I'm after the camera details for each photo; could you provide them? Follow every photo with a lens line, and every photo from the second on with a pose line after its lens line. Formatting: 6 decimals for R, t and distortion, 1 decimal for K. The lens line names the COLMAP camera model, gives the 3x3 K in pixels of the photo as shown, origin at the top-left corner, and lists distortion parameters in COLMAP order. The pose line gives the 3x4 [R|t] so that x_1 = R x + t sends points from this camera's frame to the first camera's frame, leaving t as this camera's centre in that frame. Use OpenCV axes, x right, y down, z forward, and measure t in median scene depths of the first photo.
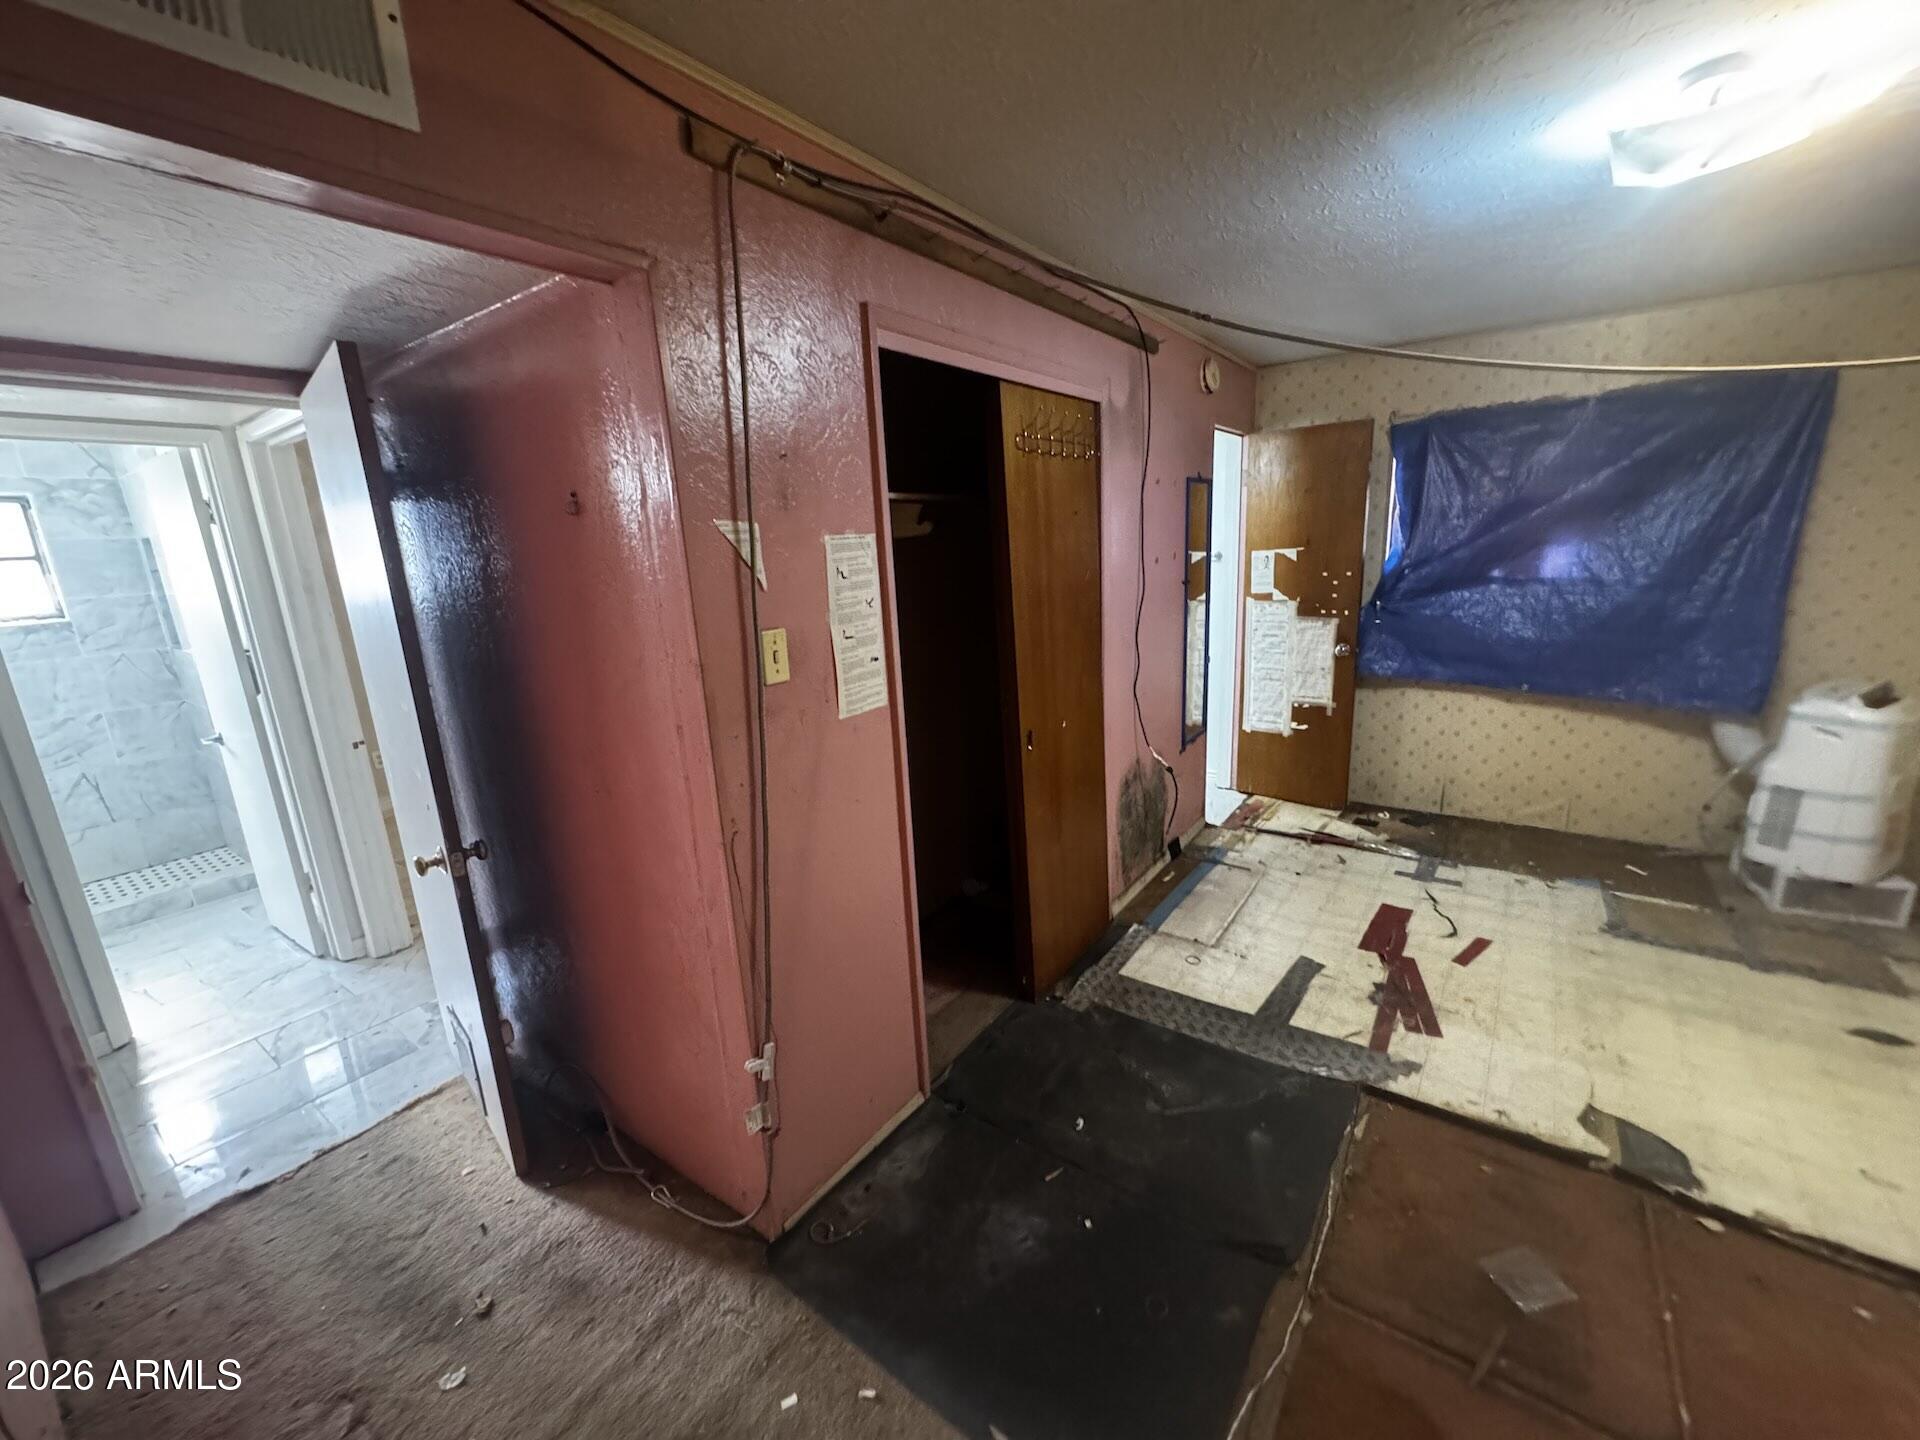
lens RADIAL K [[766.2, 0, 957.5], [0, 766.2, 718.9], [0, 0, 1]] dist [-0.000817, 0.000444]
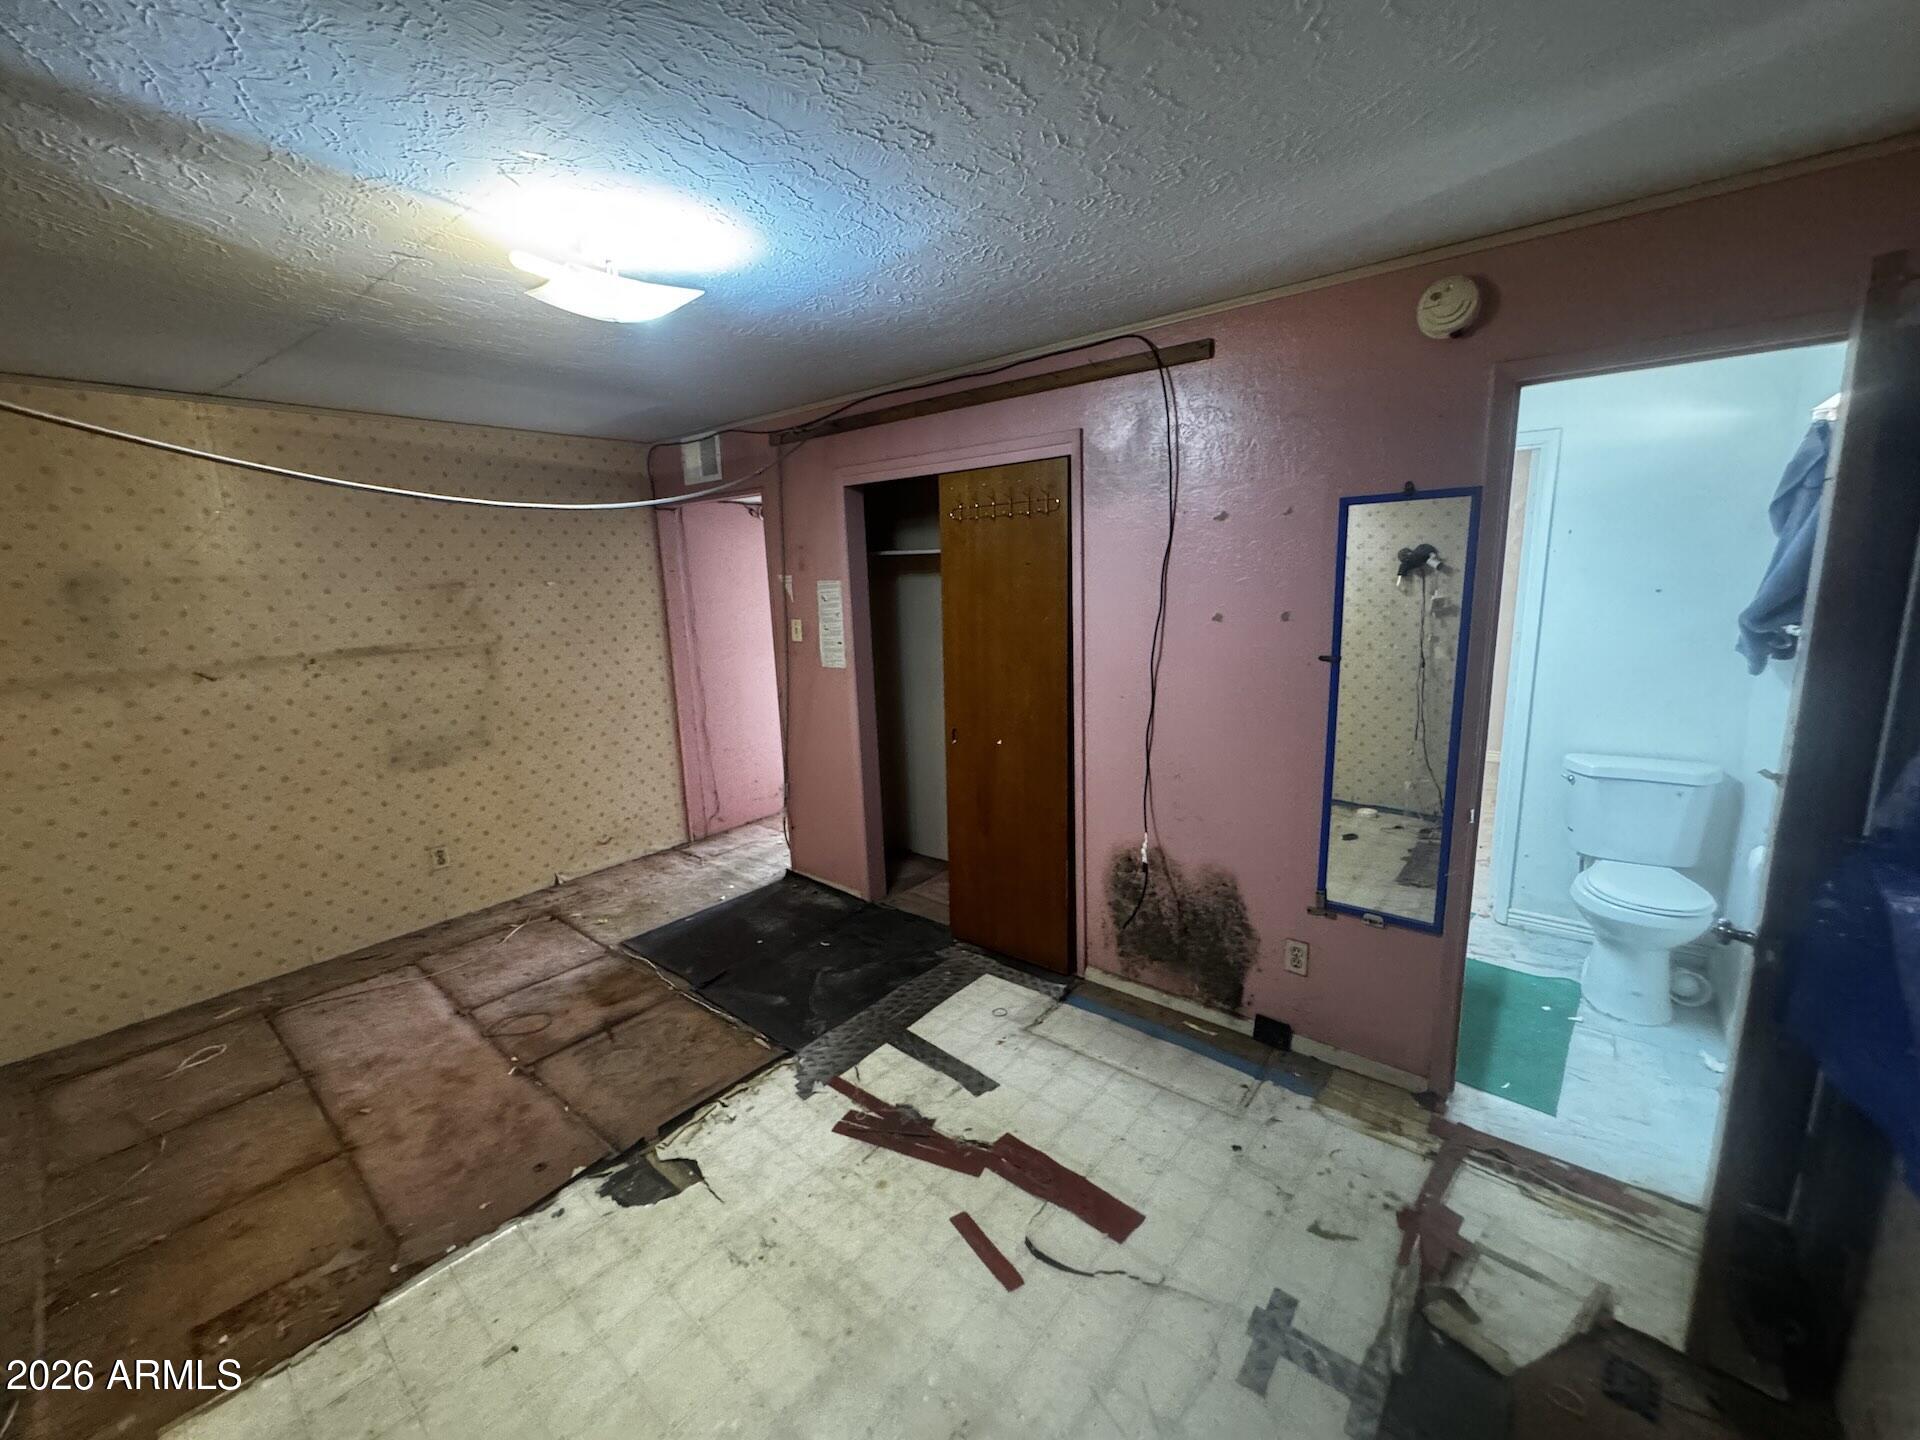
lens RADIAL K [[766.2, 0, 957.5], [0, 766.2, 718.9], [0, 0, 1]] dist [-0.000817, 0.000444]
pose [[-0.060827, 0.238470, -0.969243, 1.399489], [-0.194396, 0.949617, 0.245841, -0.333350], [0.979035, 0.203371, -0.011405, 1.036781]]
